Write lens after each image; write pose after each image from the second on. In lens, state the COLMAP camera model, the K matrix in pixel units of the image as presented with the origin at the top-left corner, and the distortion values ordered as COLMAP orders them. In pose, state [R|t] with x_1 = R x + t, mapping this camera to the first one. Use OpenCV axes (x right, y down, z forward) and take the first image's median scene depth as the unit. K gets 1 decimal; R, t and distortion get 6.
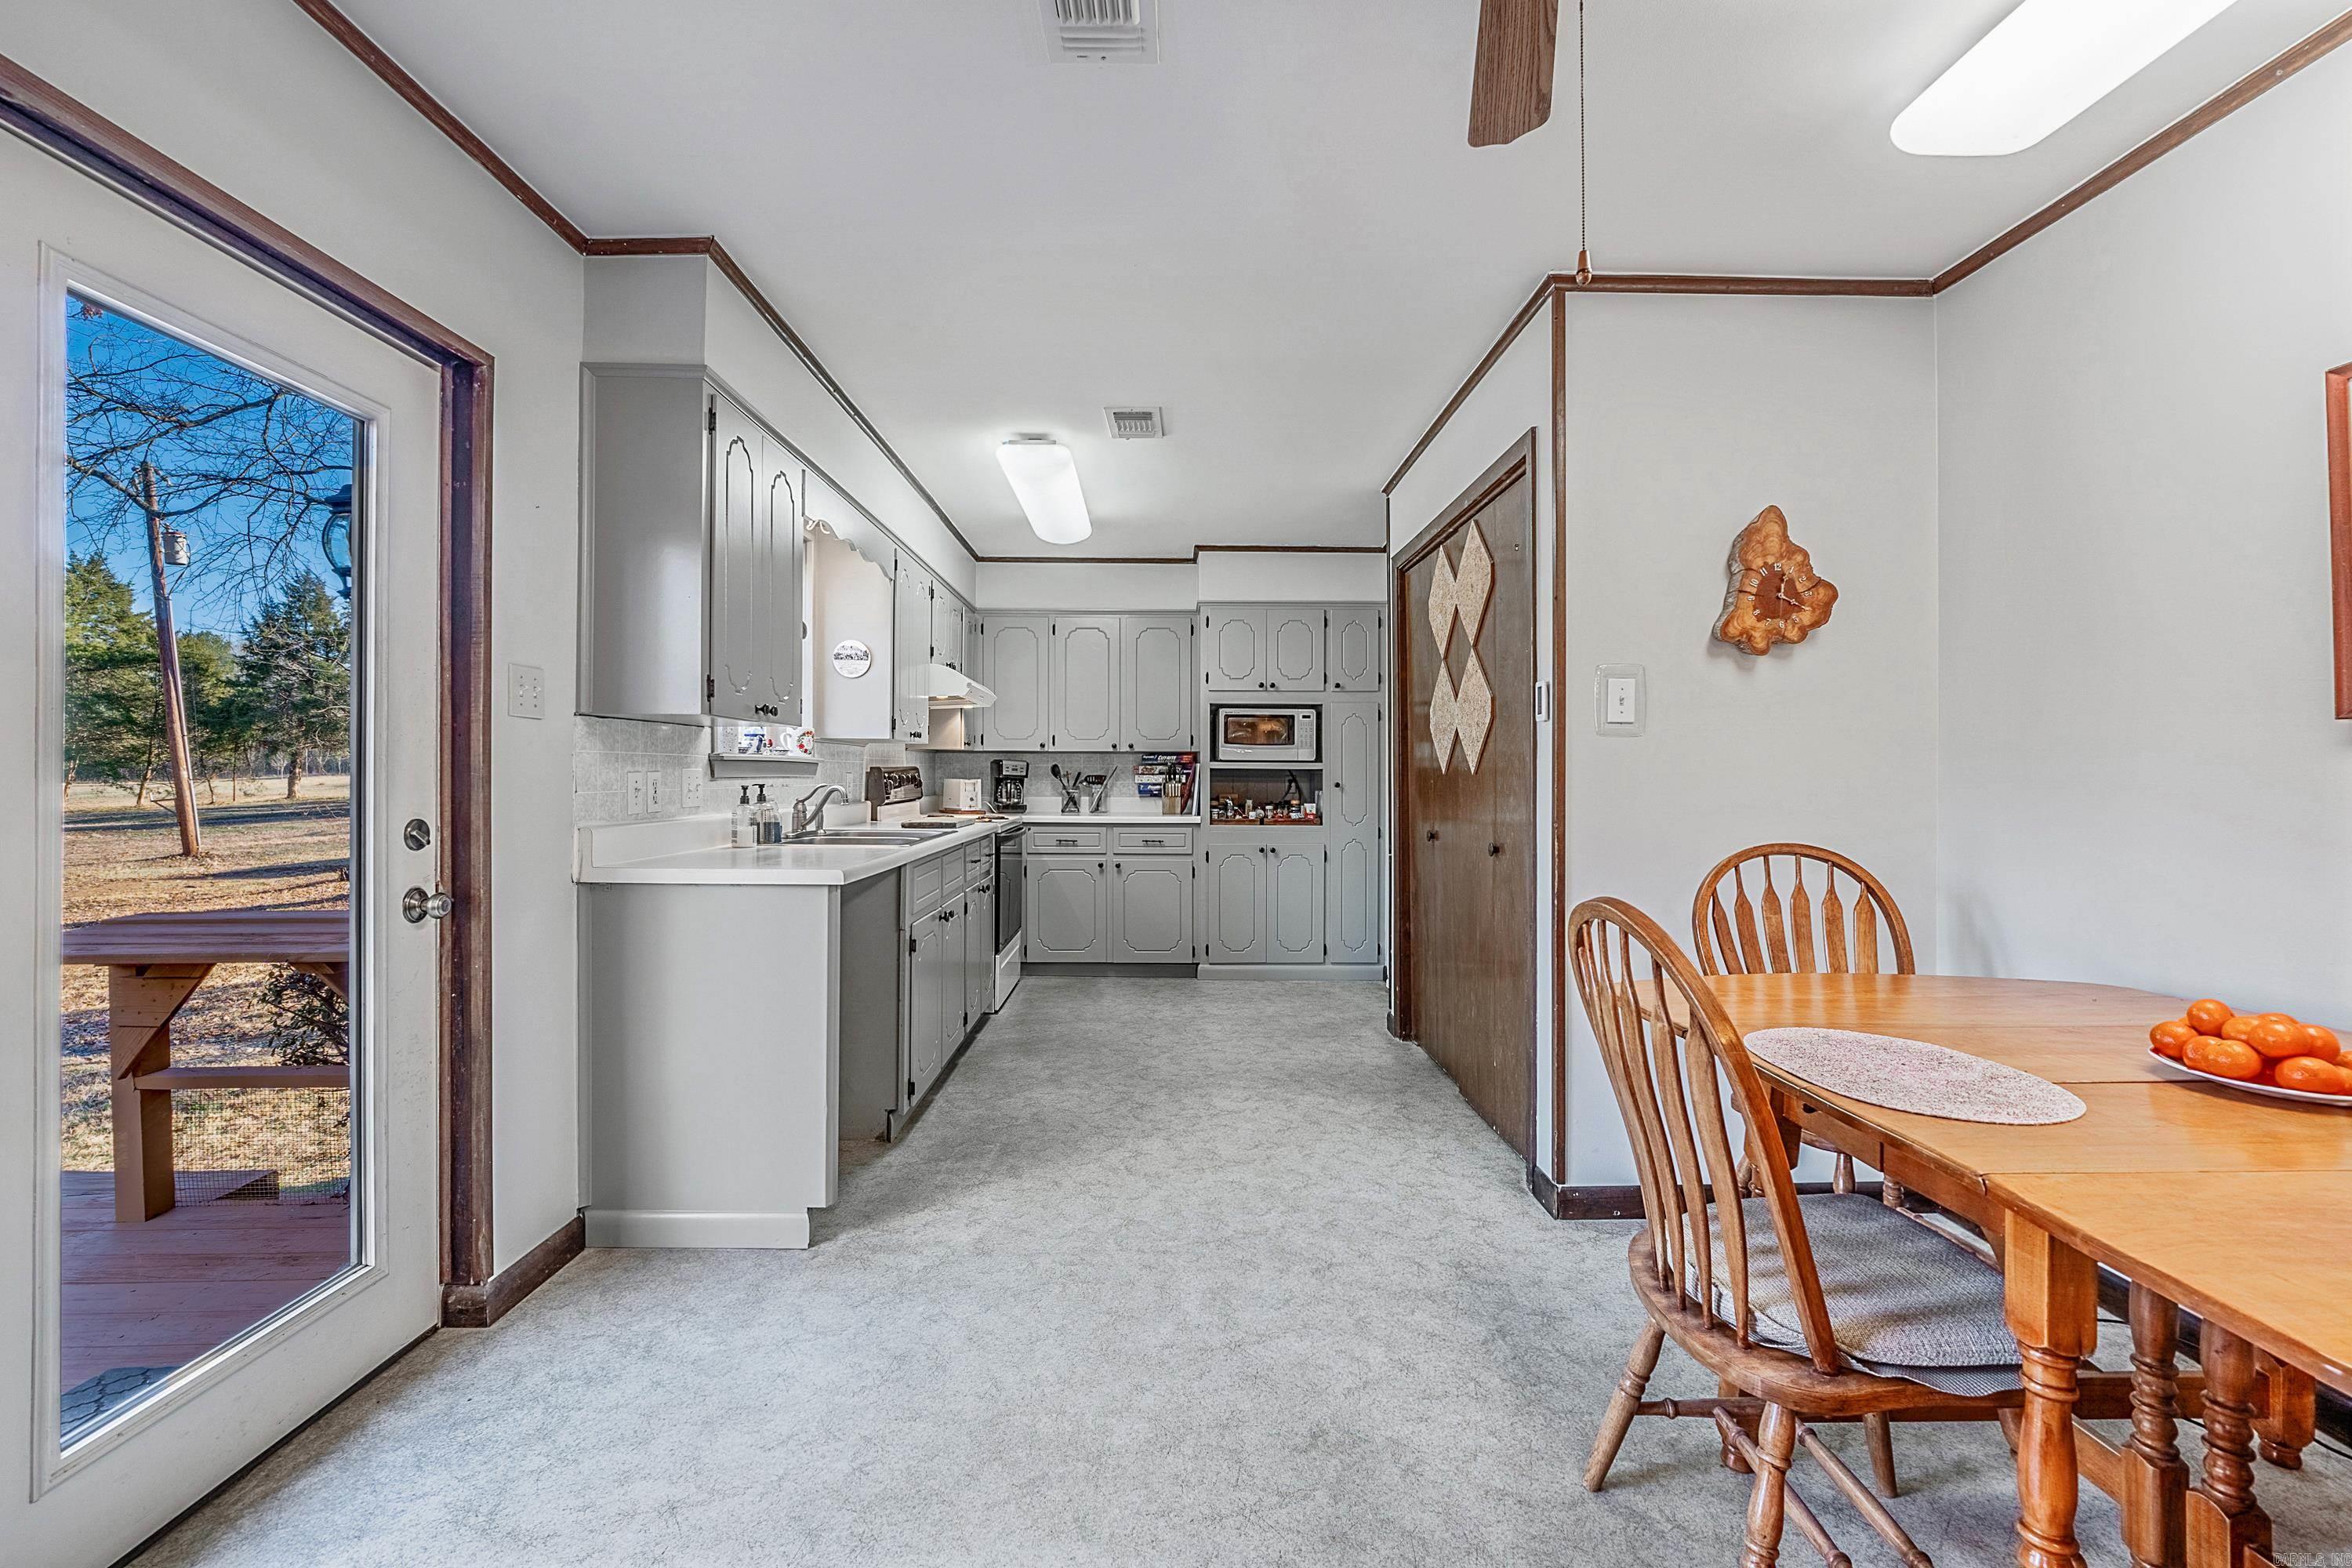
lens RADIAL K [[1001.0, 0, 1176.1], [0, 1001.0, 774.0], [0, 0, 1]] dist [-0.003916, -0.000651]
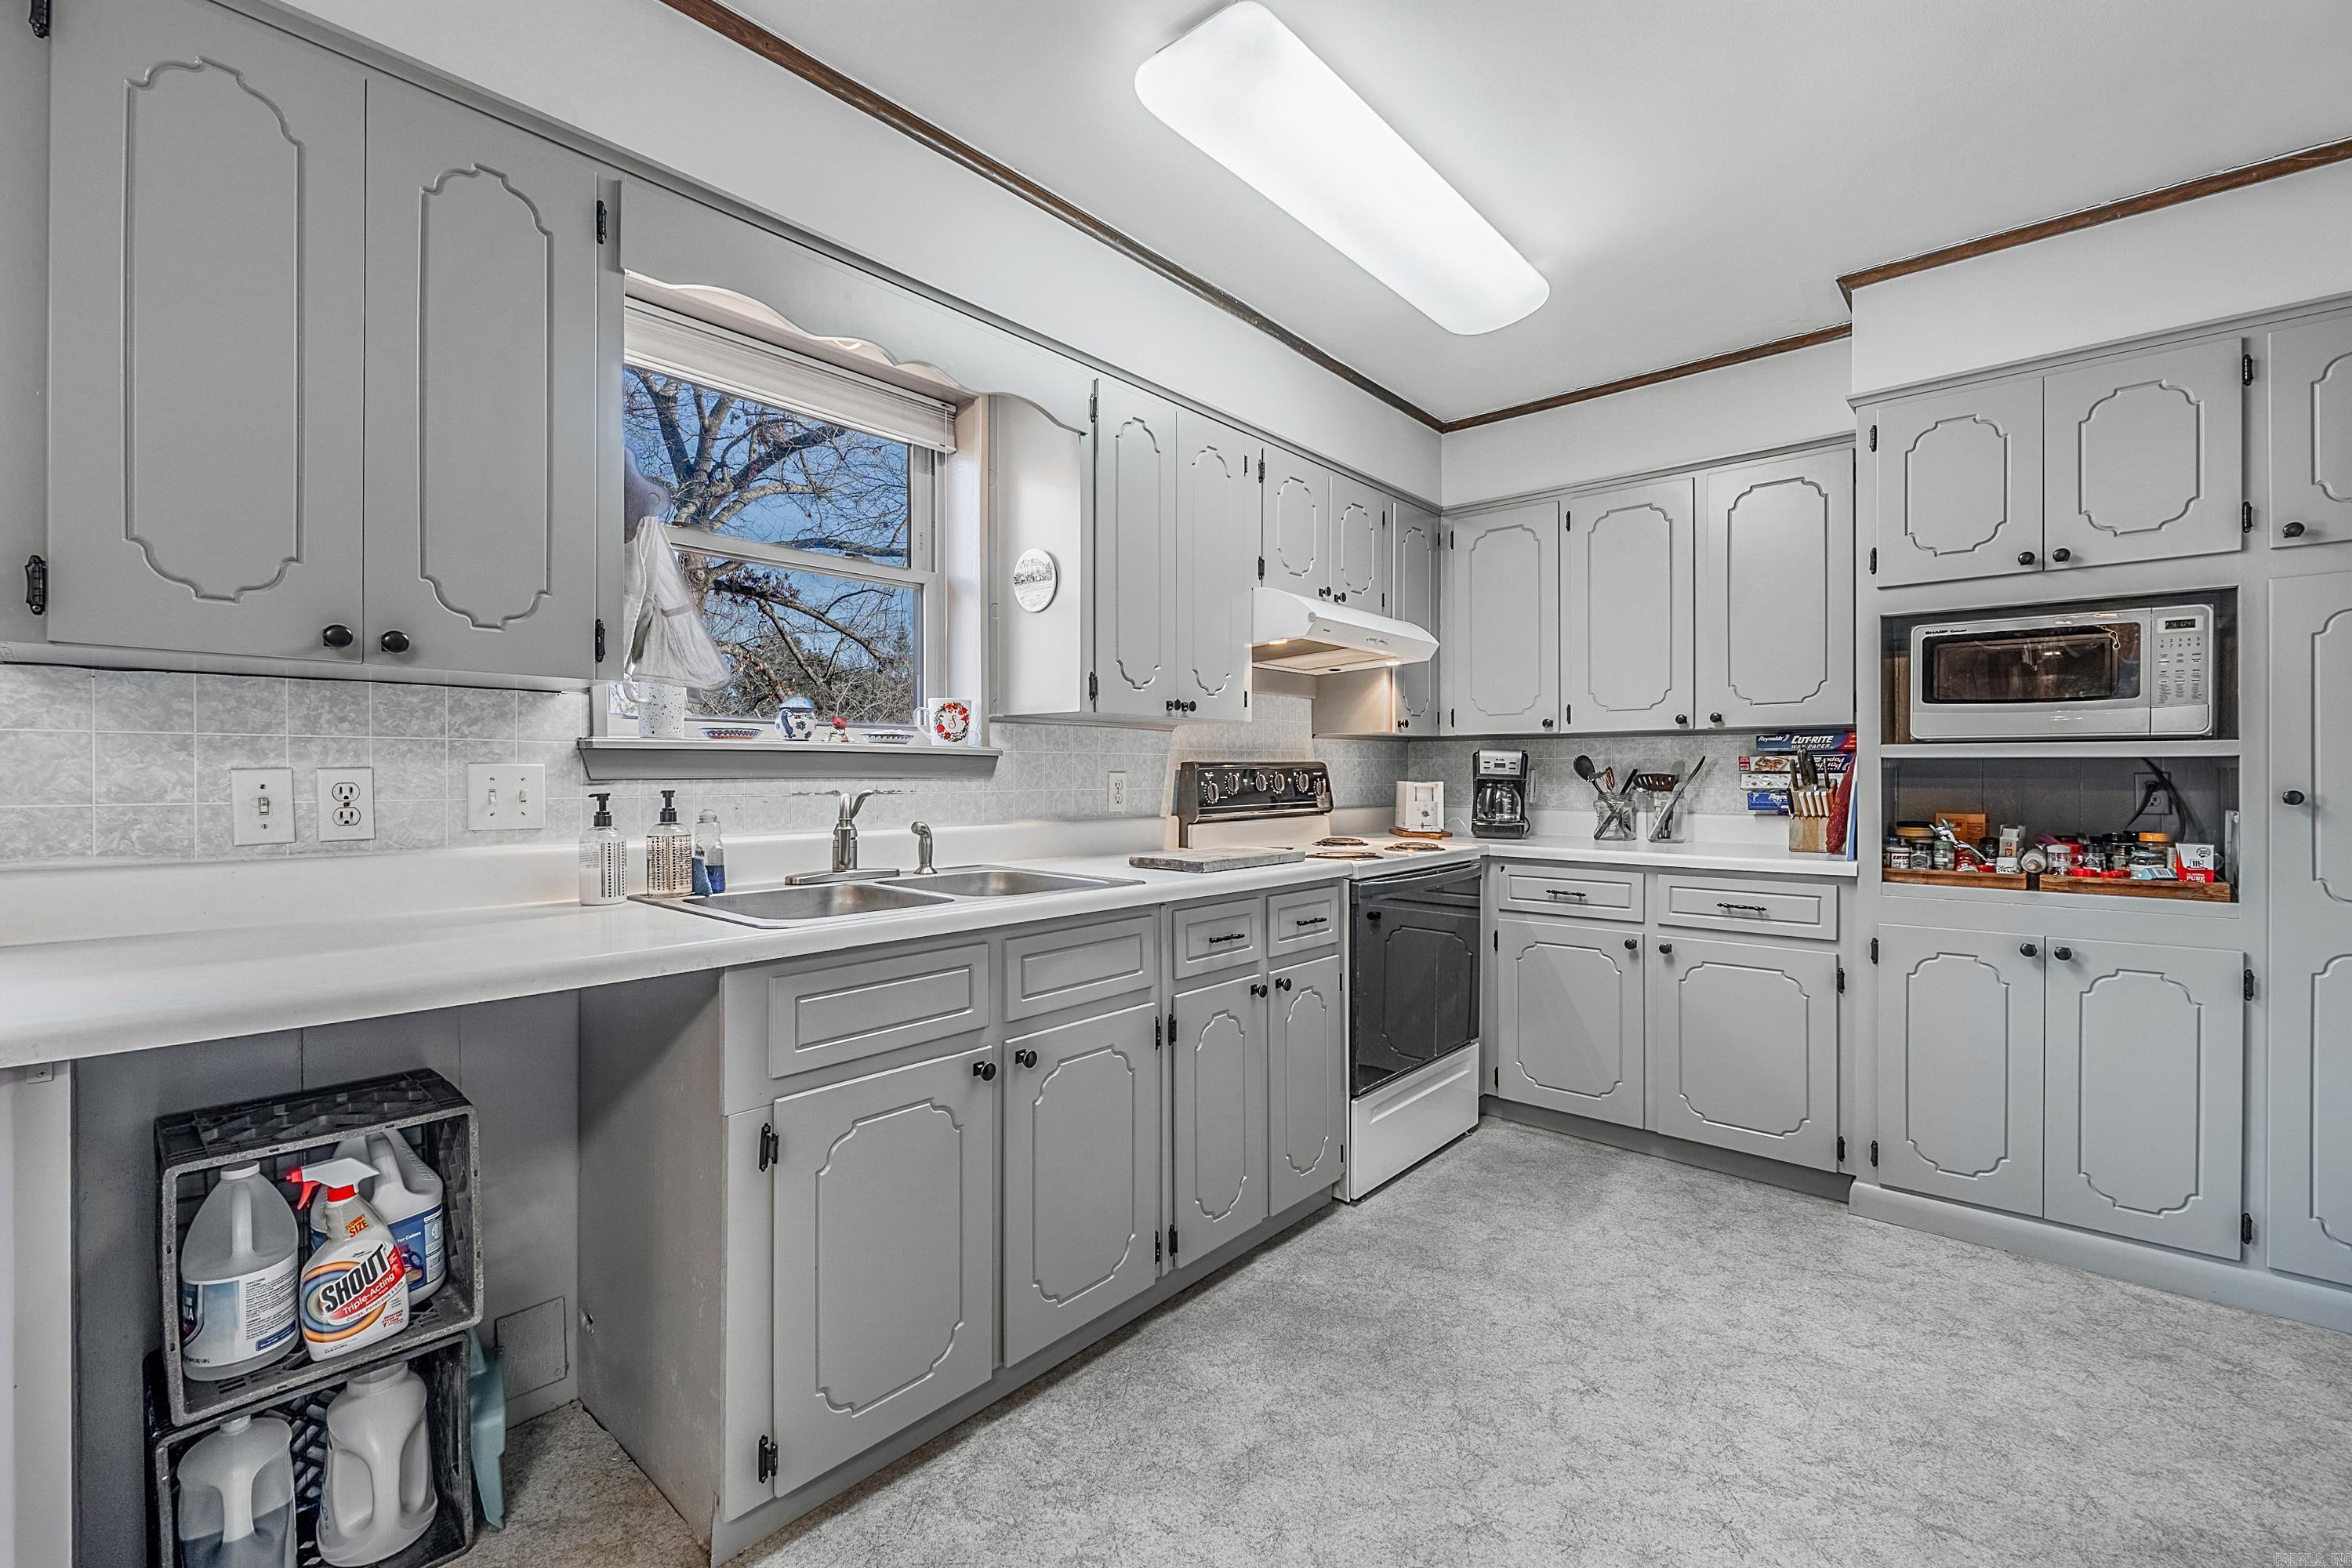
lens RADIAL K [[1001.0, 0, 1173.8], [0, 1001.0, 779.4], [0, 0, 1]] dist [-0.003916, -0.000651]
pose [[0.740822, -0.000318, -0.671701, 0.100135], [0.003560, 0.999988, 0.003454, 0.001310], [0.671692, -0.004950, 0.740814, 0.441982]]
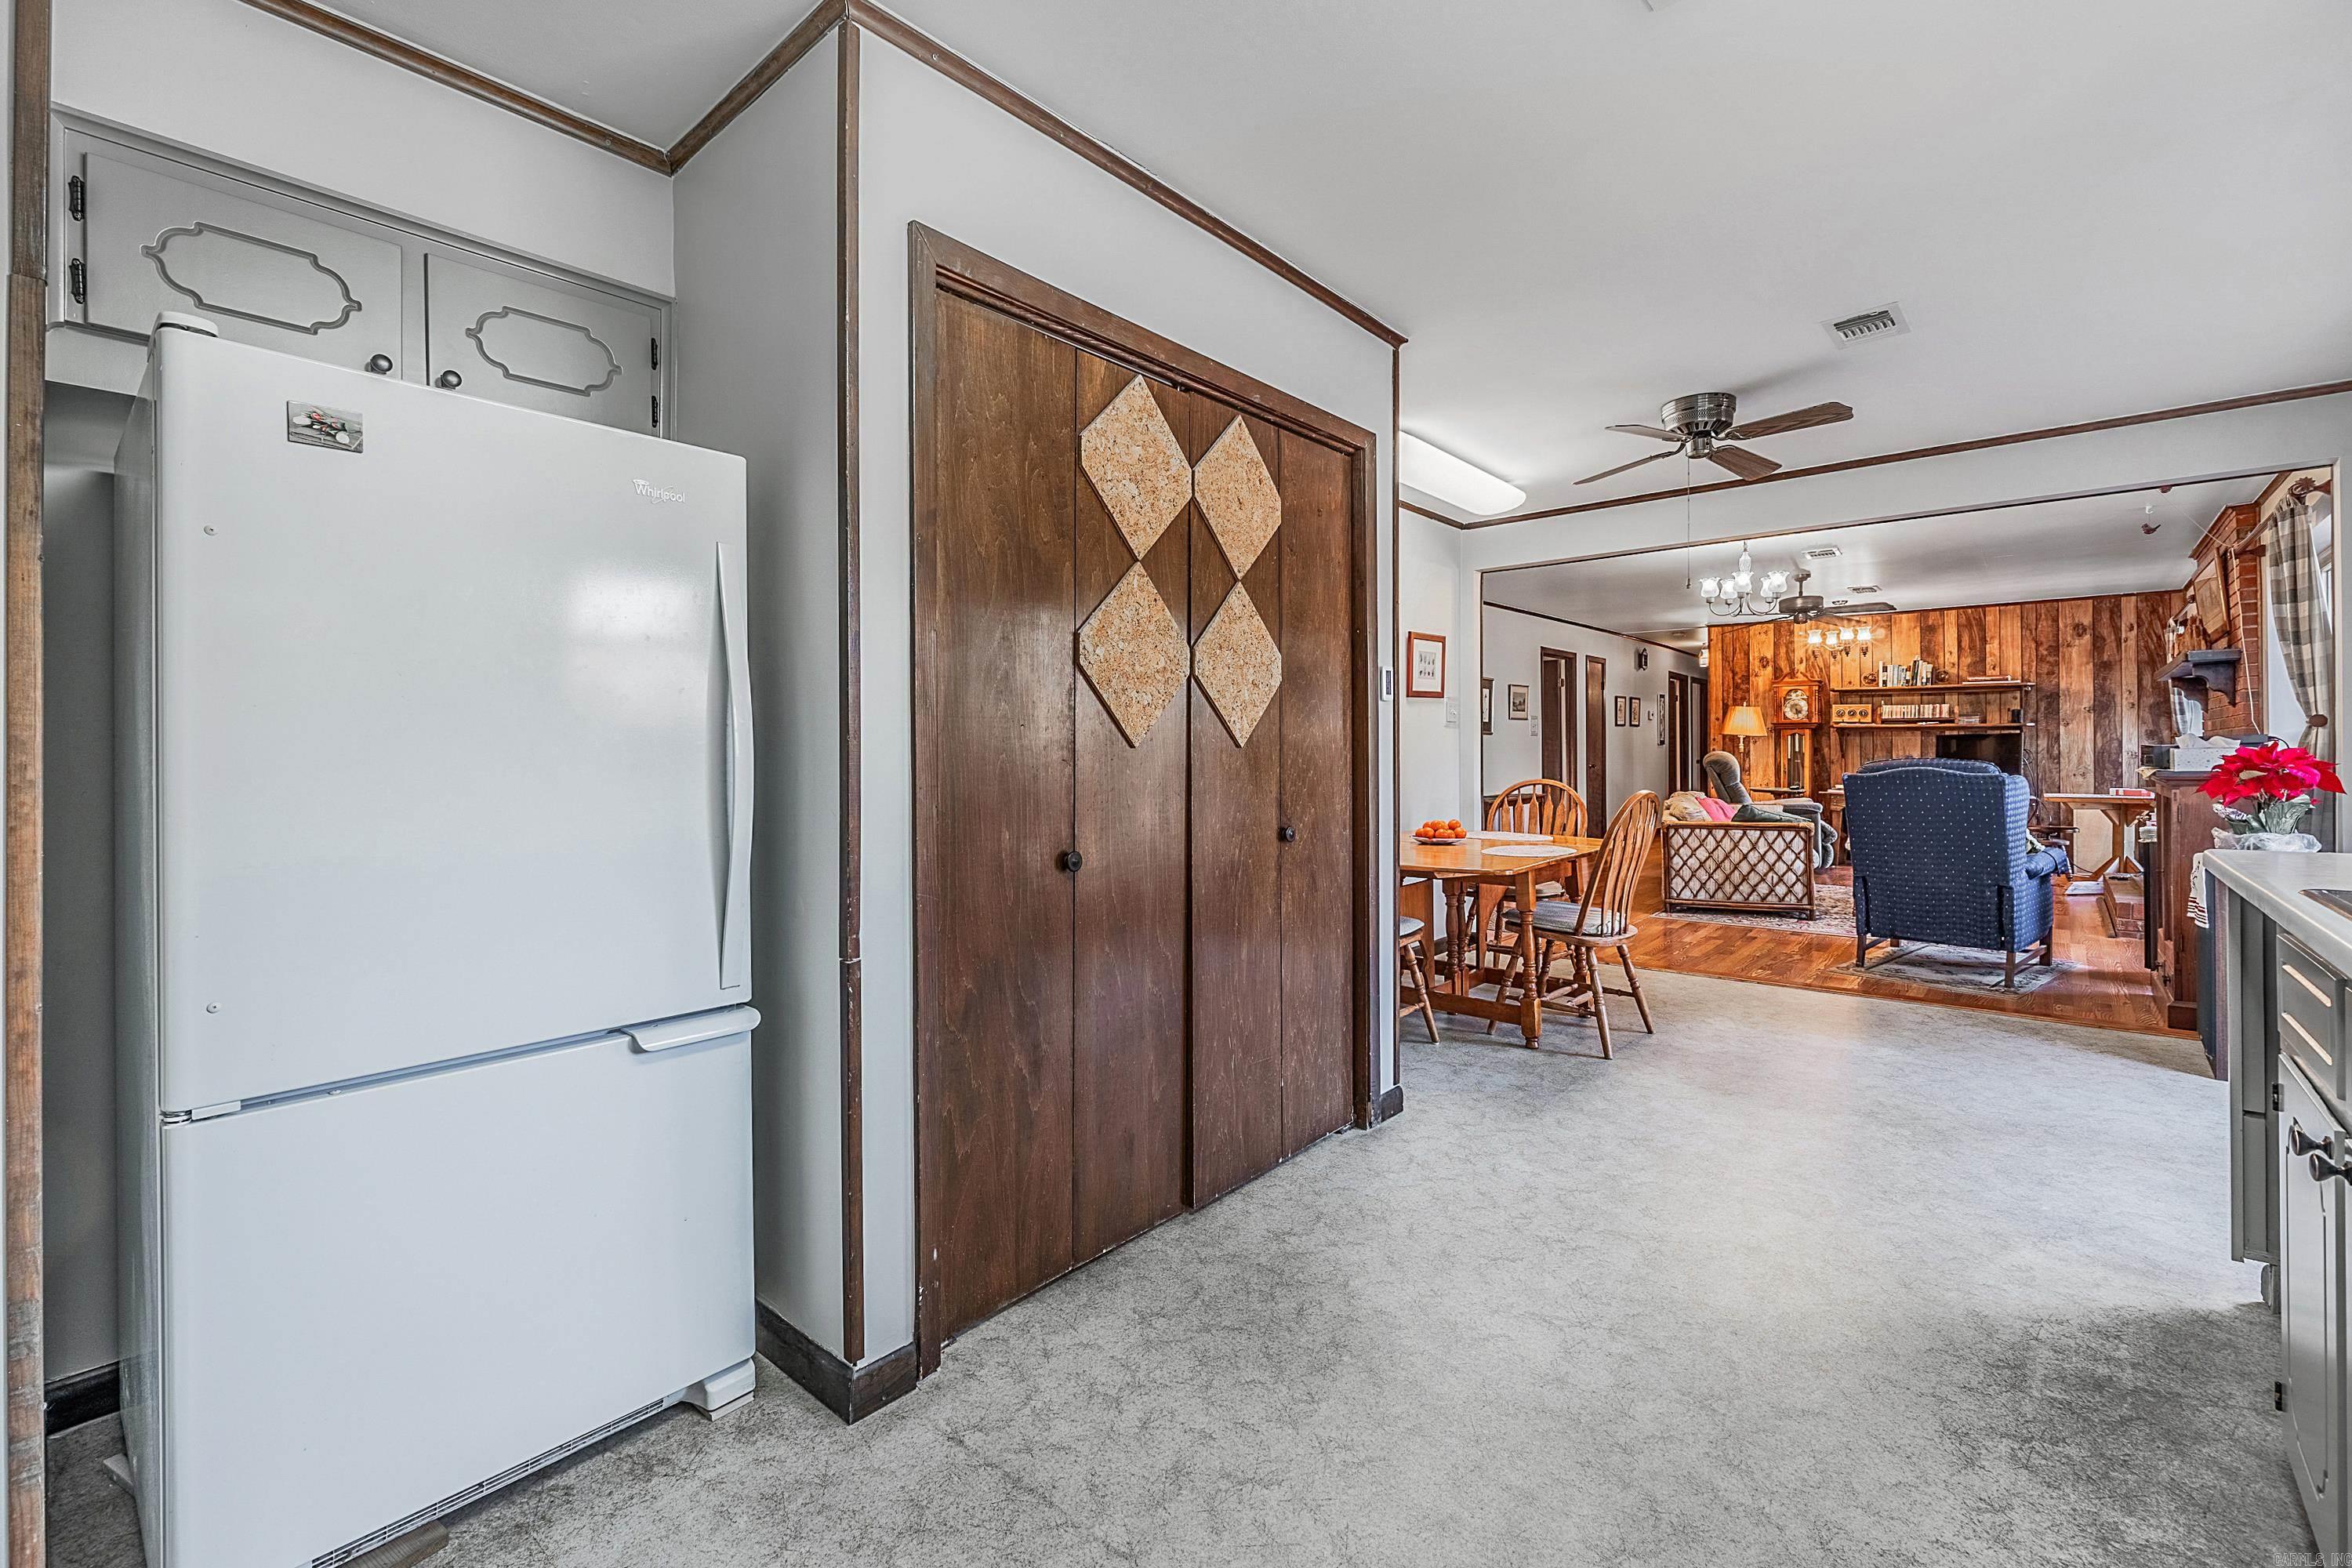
lens RADIAL K [[1001.0, 0, 1175.9], [0, 1001.0, 760.5], [0, 0, 1]] dist [-0.003916, -0.000651]
pose [[-0.745014, 0.000528, 0.667049, -0.107805], [0.008886, 0.999919, 0.009133, 0.001756], [-0.666990, 0.012732, -0.744958, 0.979299]]
